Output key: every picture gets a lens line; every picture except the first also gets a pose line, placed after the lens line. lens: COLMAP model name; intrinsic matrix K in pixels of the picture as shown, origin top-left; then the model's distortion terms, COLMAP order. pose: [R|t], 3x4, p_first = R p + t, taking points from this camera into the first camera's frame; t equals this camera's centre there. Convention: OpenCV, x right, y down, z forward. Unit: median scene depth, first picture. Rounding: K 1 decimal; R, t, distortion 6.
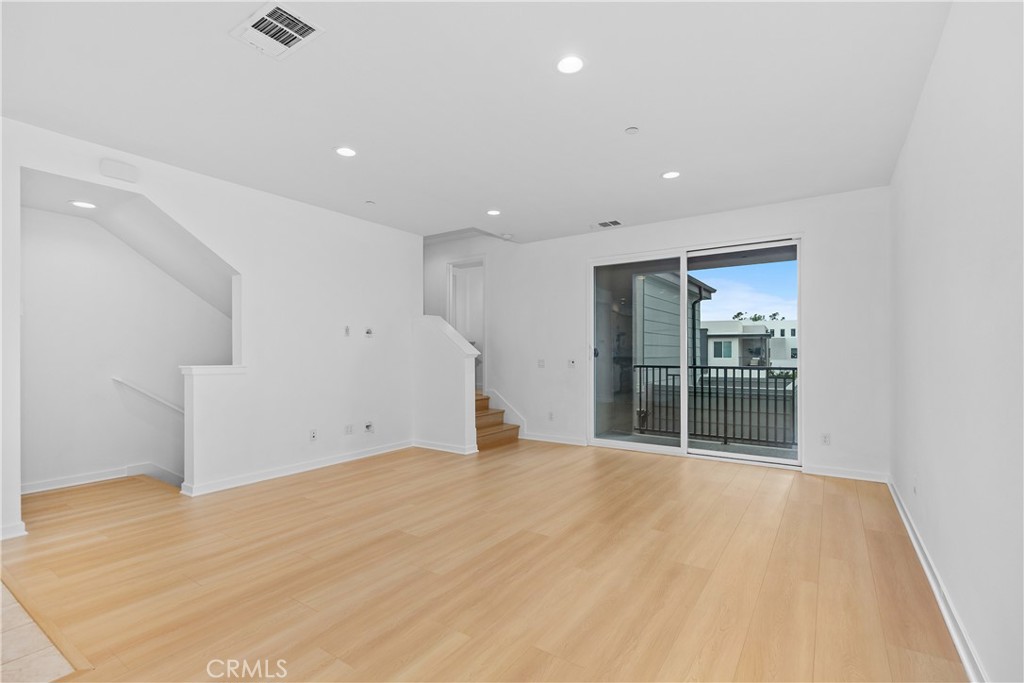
lens RADIAL K [[463.4, 0, 519.2], [0, 463.4, 347.8], [0, 0, 1]] dist [0.010785, -0.001052]
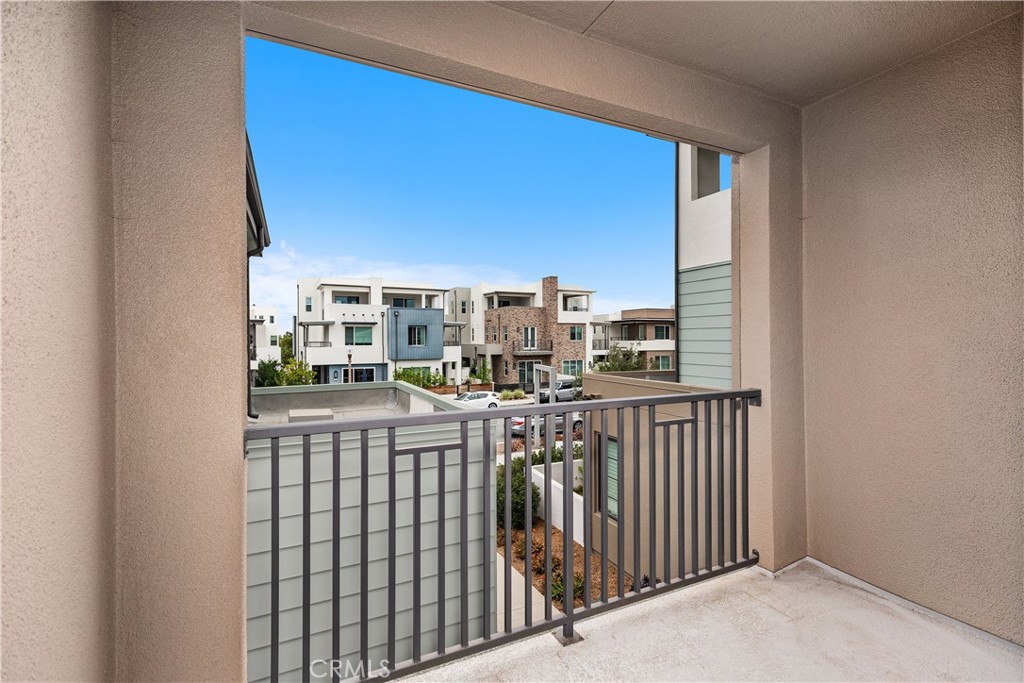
lens RADIAL K [[463.4, 0, 508.6], [0, 463.4, 339.7], [0, 0, 1]] dist [0.010785, -0.001052]
pose [[0.519126, 0.000241, 0.854697, -0.844482], [-0.010884, 0.999921, 0.006328, 0.007718], [-0.854628, -0.012587, 0.519088, 0.721605]]
